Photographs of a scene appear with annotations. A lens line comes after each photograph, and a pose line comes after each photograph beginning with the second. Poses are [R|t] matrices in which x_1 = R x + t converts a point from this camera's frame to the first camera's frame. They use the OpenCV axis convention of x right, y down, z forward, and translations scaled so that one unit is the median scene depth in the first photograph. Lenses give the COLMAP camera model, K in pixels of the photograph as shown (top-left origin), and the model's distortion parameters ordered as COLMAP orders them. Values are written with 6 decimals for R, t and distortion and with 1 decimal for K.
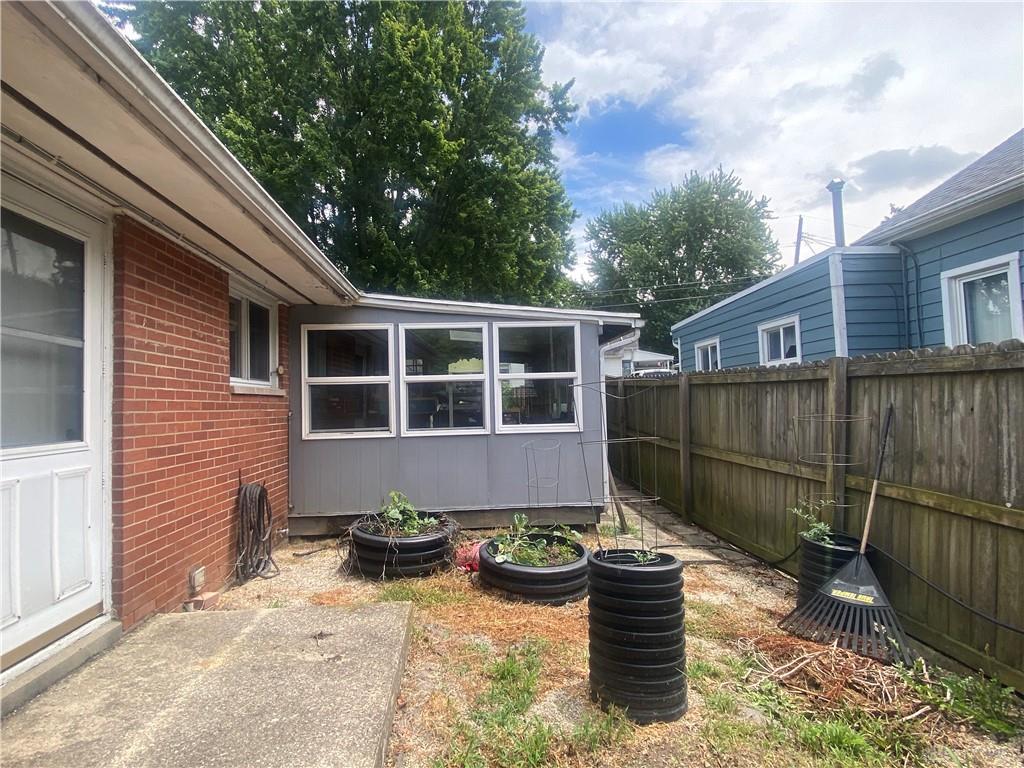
lens RADIAL K [[555.3, 0, 507.7], [0, 555.3, 390.4], [0, 0, 1]] dist [0.040497, -0.029155]
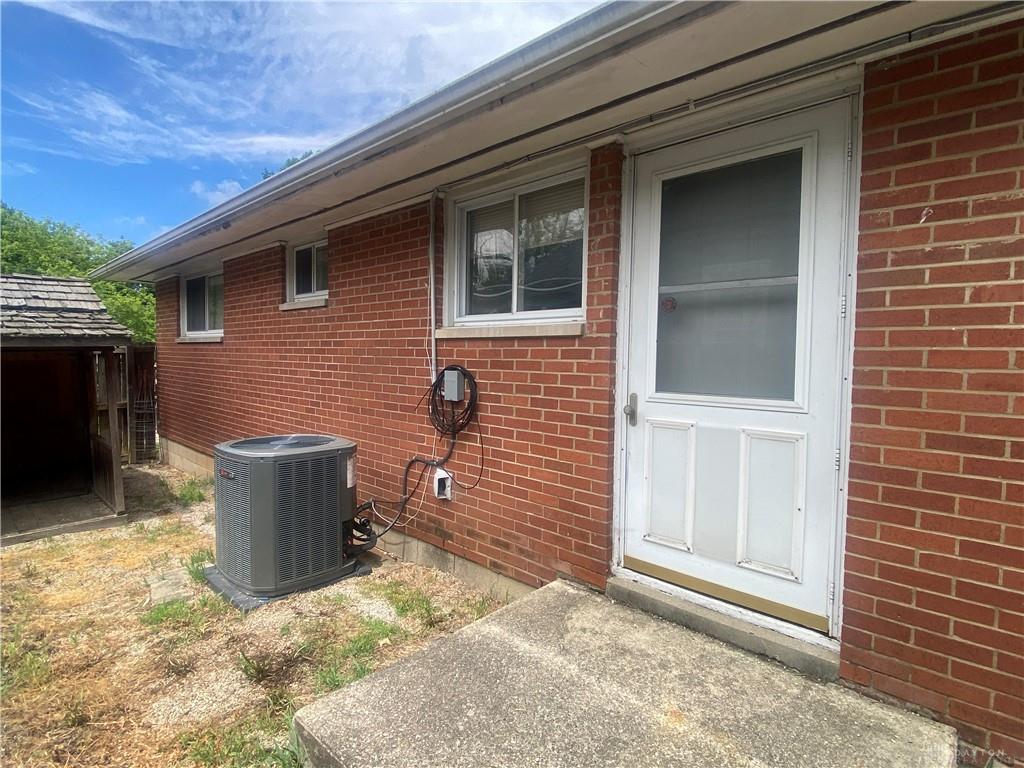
lens RADIAL K [[555.3, 0, 516.8], [0, 555.3, 378.8], [0, 0, 1]] dist [0.040497, -0.029155]
pose [[-0.752606, 0.043061, -0.657061, 0.072220], [0.022119, 0.998950, 0.040132, 0.017339], [0.658099, 0.015670, -0.752768, 1.324937]]
